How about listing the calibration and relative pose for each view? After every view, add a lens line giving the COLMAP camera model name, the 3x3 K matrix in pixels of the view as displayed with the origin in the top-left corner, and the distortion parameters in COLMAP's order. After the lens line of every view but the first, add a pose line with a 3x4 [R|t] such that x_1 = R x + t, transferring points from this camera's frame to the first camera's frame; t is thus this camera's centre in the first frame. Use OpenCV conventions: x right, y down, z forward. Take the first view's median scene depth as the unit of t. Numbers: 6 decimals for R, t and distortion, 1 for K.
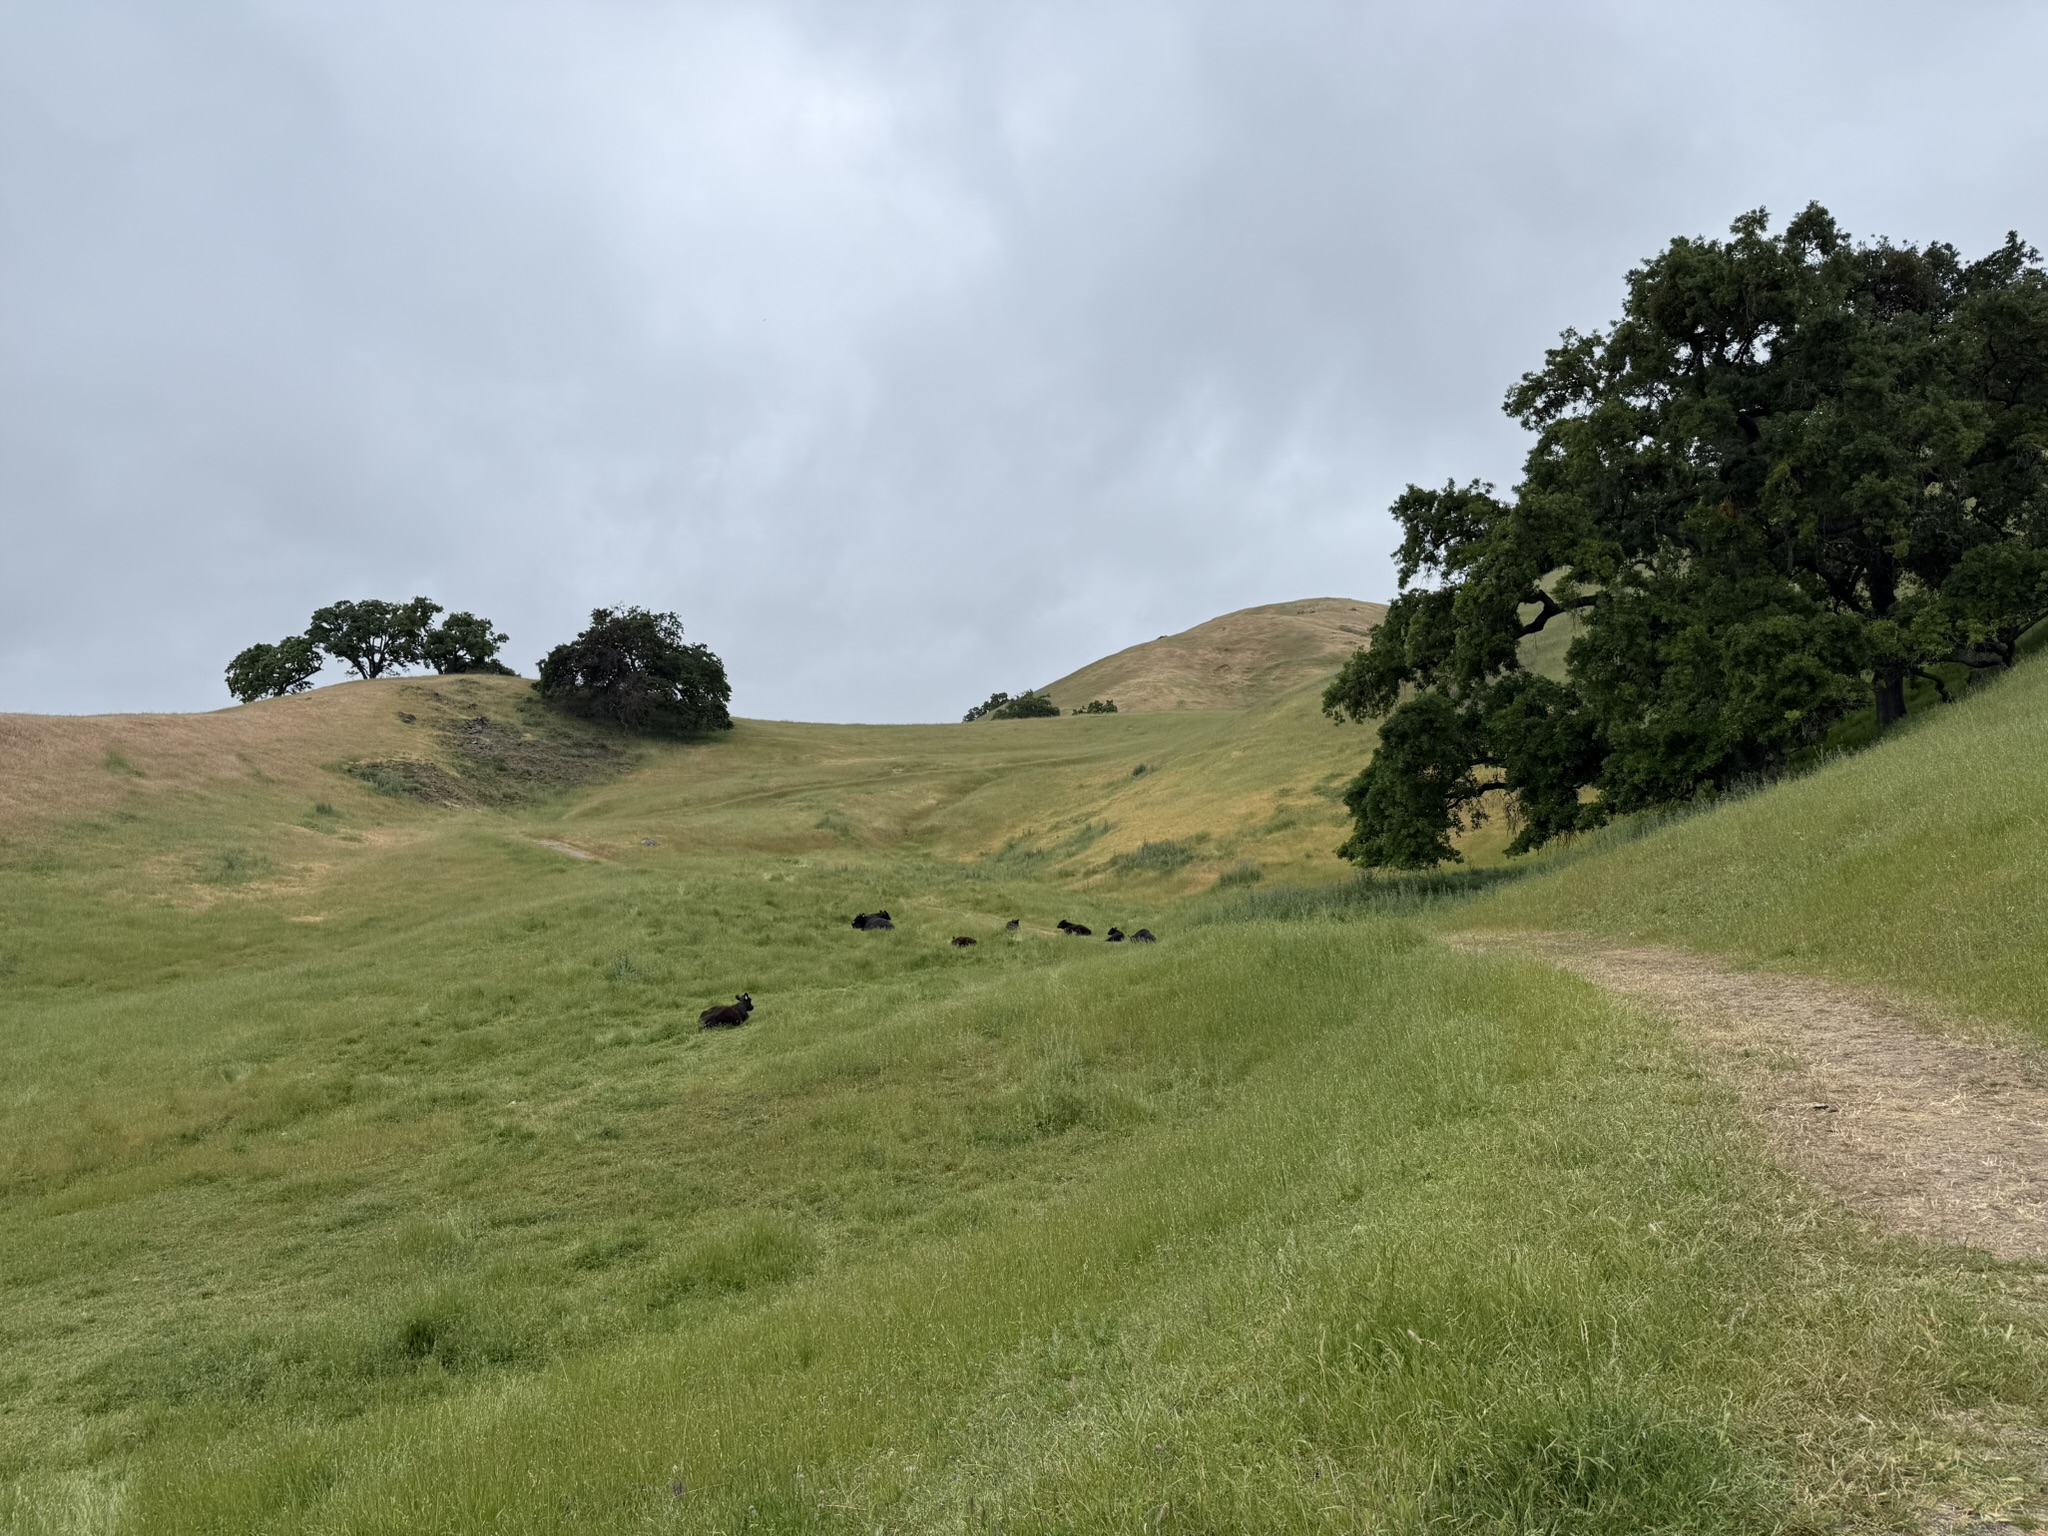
lens RADIAL K [[1445.5, 0, 988.5], [0, 1445.5, 747.9], [0, 0, 1]] dist [0.098400, -0.054243]
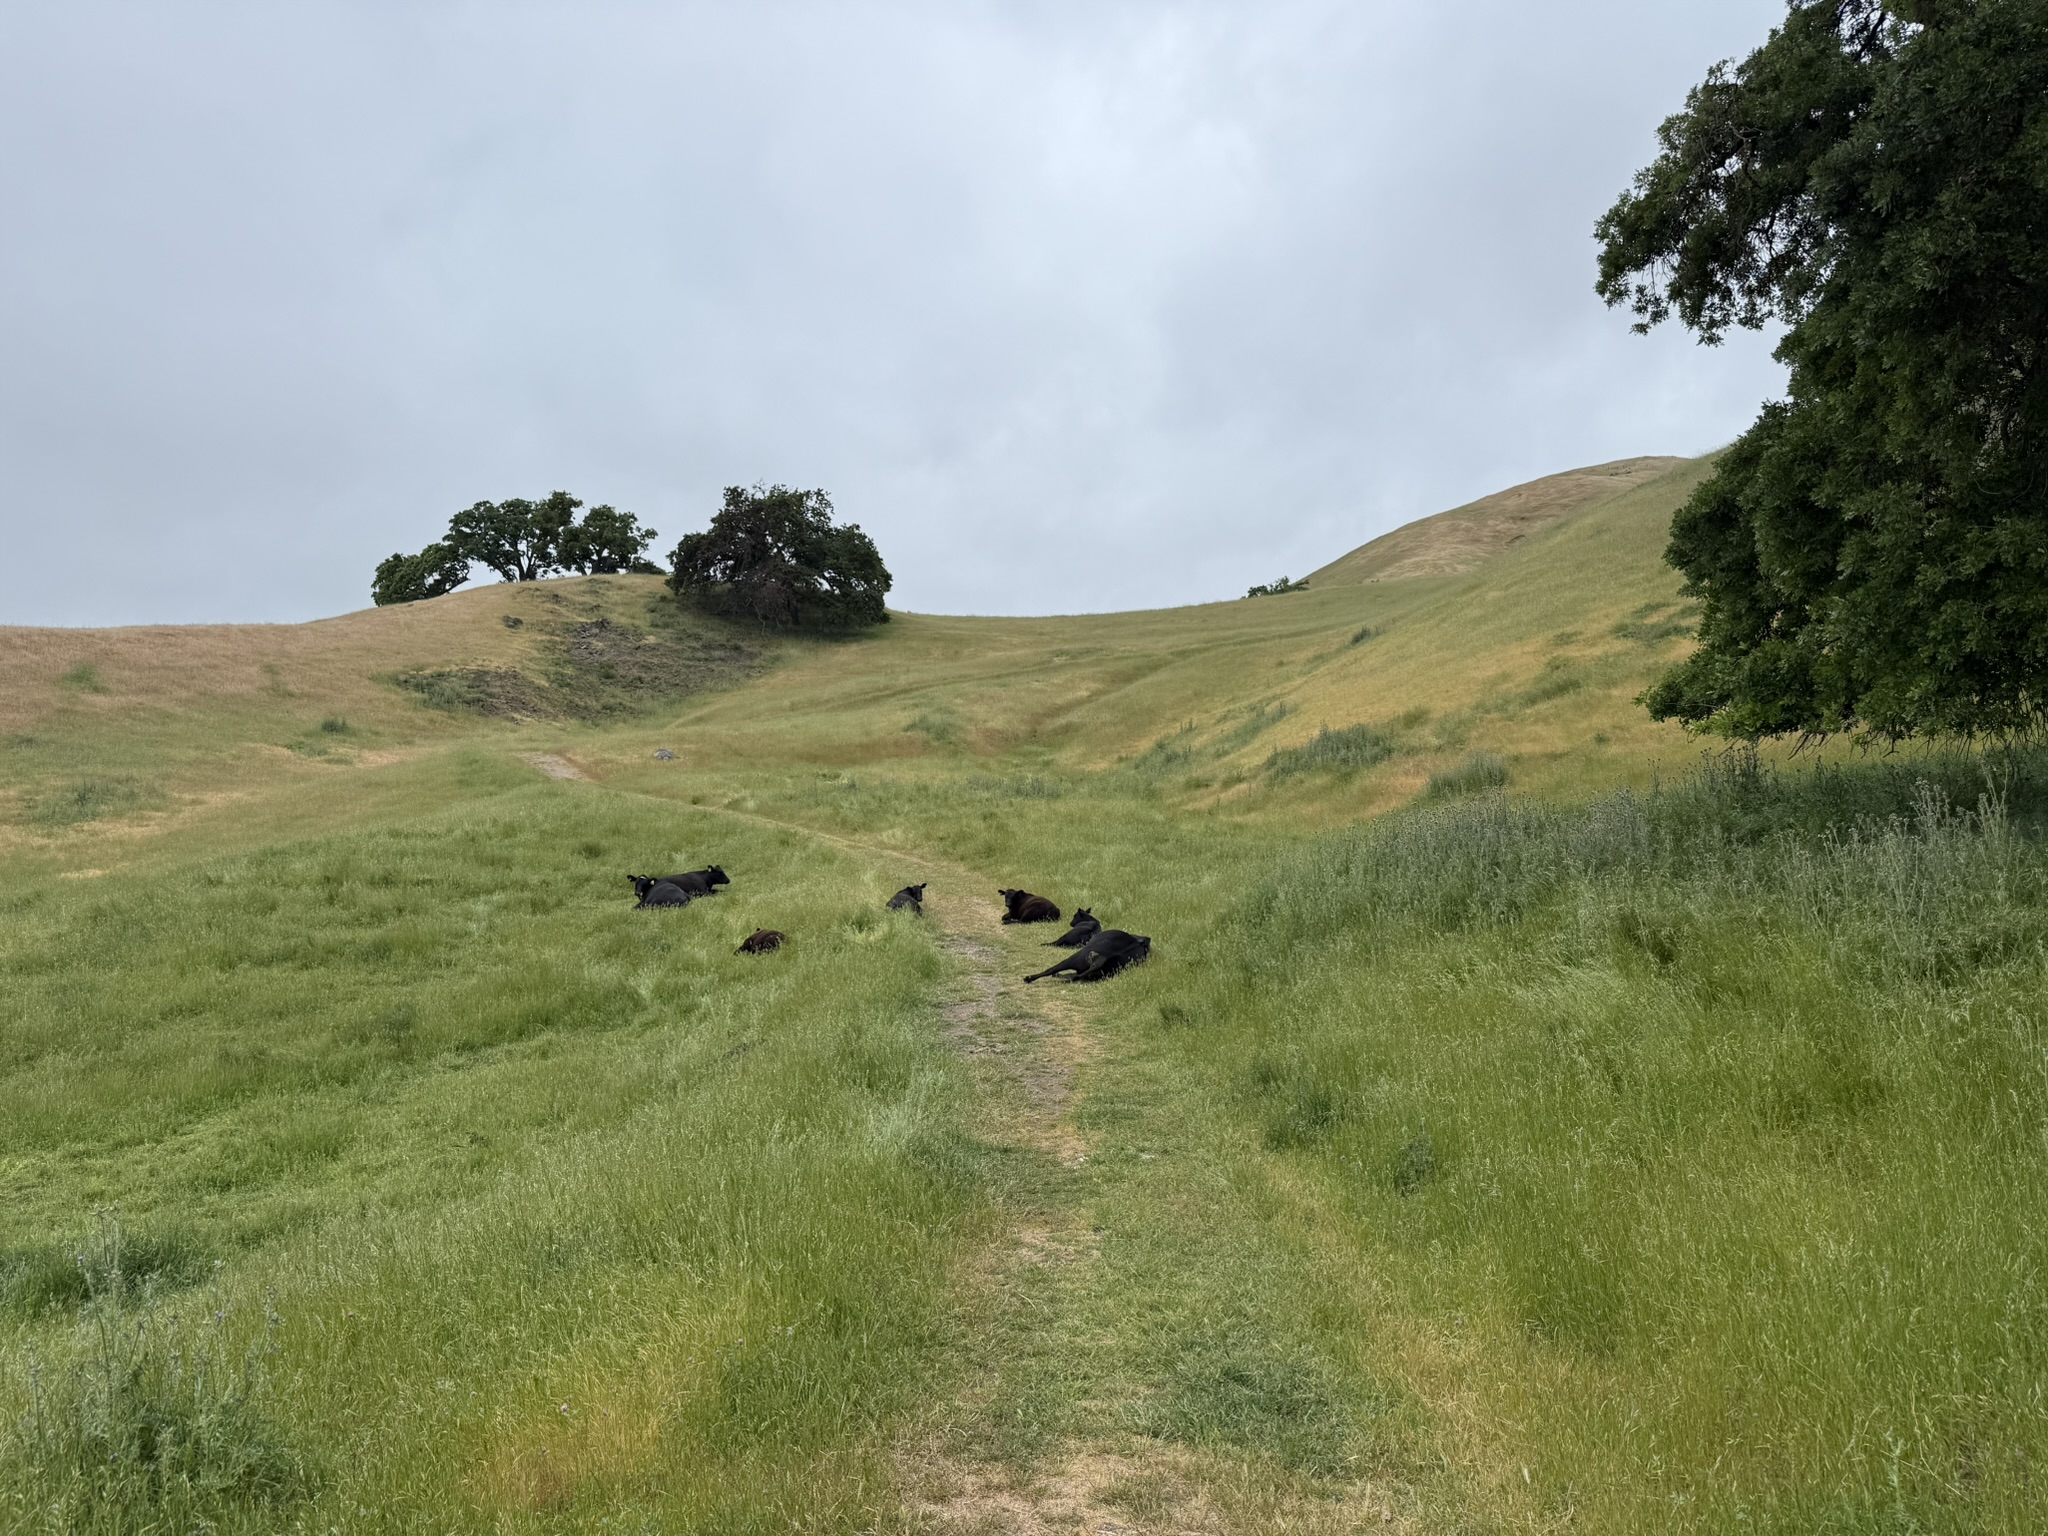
lens RADIAL K [[1445.5, 0, 1008.8], [0, 1445.5, 755.8], [0, 0, 1]] dist [0.098400, -0.054243]
pose [[0.982523, -0.030120, -0.183686, 0.060869], [0.041886, 0.997288, 0.060519, 0.022556], [0.181365, -0.067156, 0.981120, 0.248458]]
